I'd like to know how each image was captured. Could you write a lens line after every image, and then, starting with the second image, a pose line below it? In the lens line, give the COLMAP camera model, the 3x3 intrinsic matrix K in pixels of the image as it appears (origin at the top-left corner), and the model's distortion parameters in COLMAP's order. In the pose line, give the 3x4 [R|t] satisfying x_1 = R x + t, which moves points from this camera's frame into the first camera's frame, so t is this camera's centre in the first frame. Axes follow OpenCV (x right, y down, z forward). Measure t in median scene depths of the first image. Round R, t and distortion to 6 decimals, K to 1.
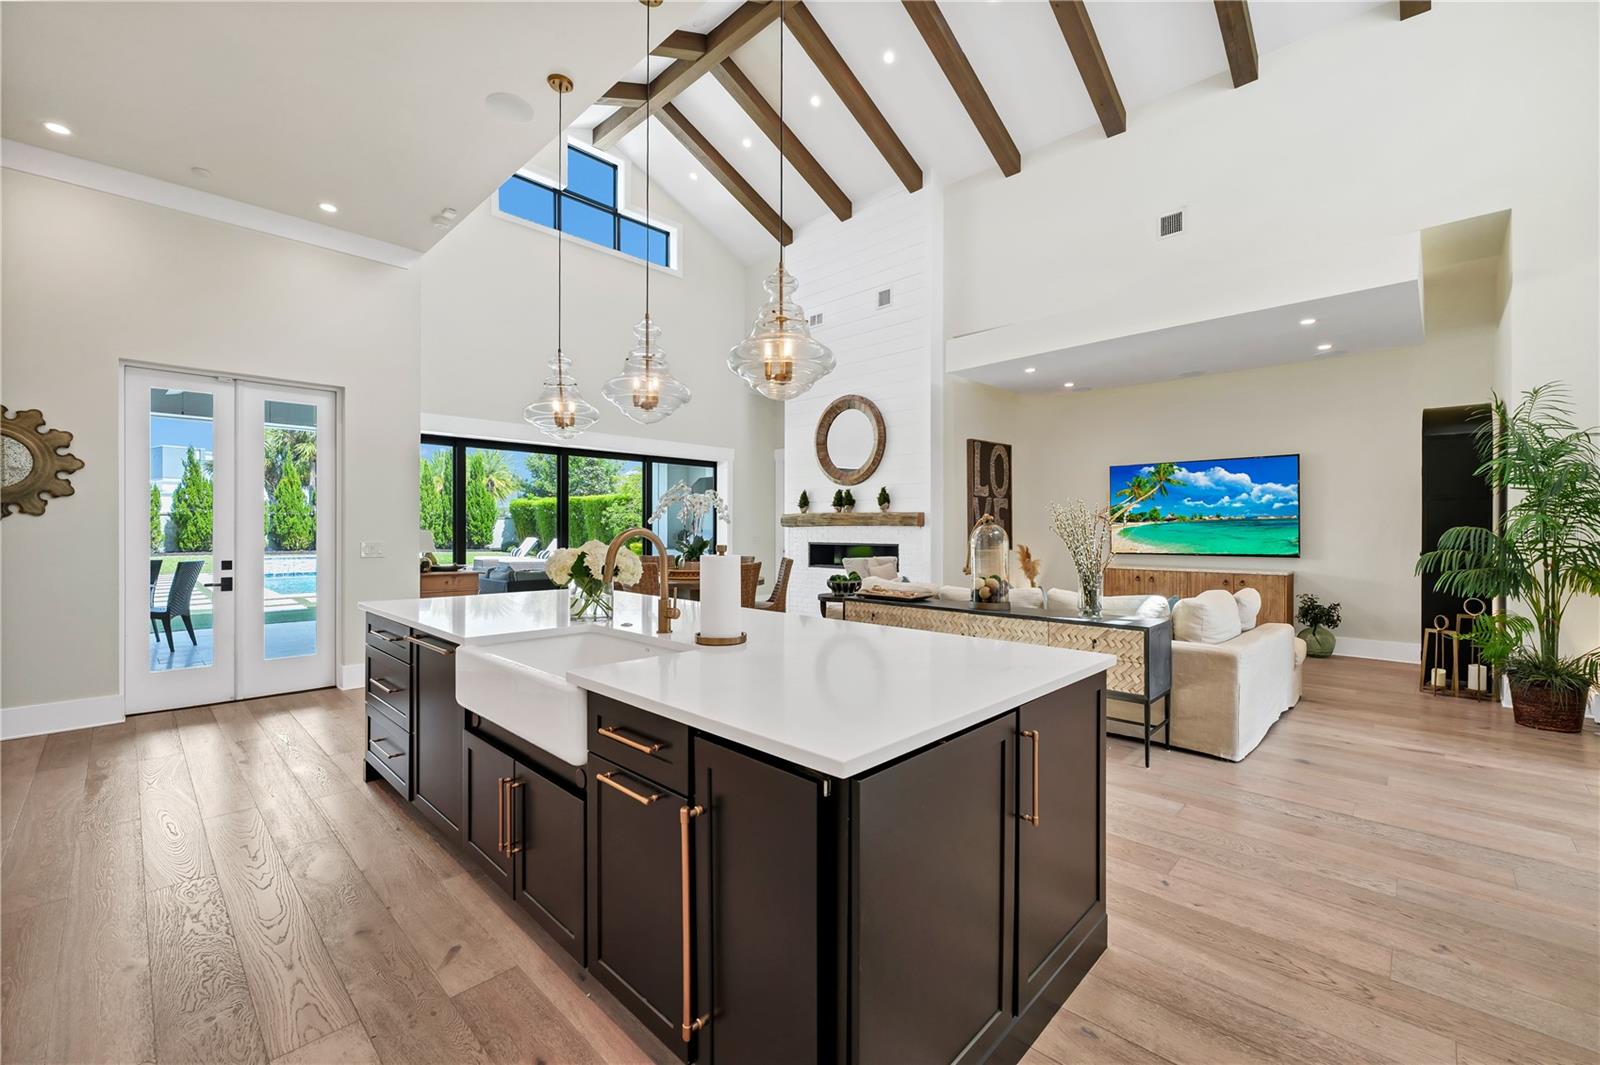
lens RADIAL K [[650.9, 0, 800.0], [0, 650.9, 532.5], [0, 0, 1]] dist [-0.000290, 0.000020]
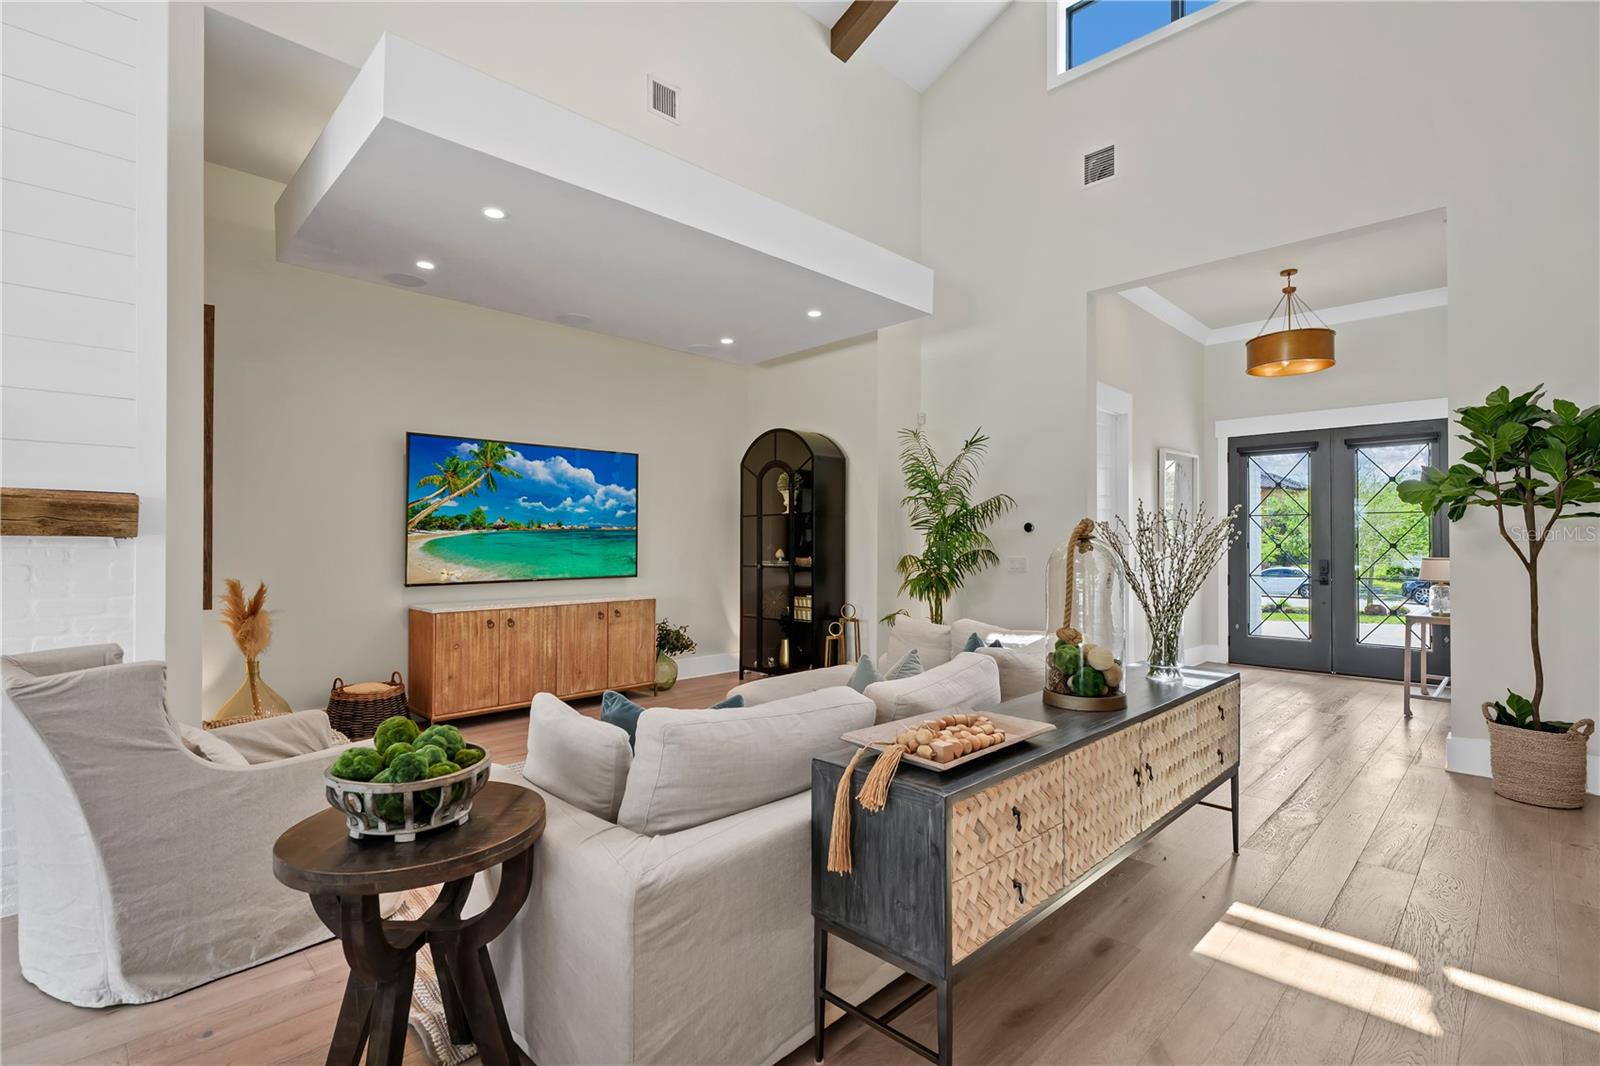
lens RADIAL K [[727.9, 0, 743.8], [0, 727.9, 539.3], [0, 0, 1]] dist [0.000236, -0.000011]
pose [[0.067305, 0.000918, 0.997732, -0.159477], [0.000533, 0.999999, -0.000956, -0.007083], [-0.997732, 0.000596, 0.067305, 0.730365]]
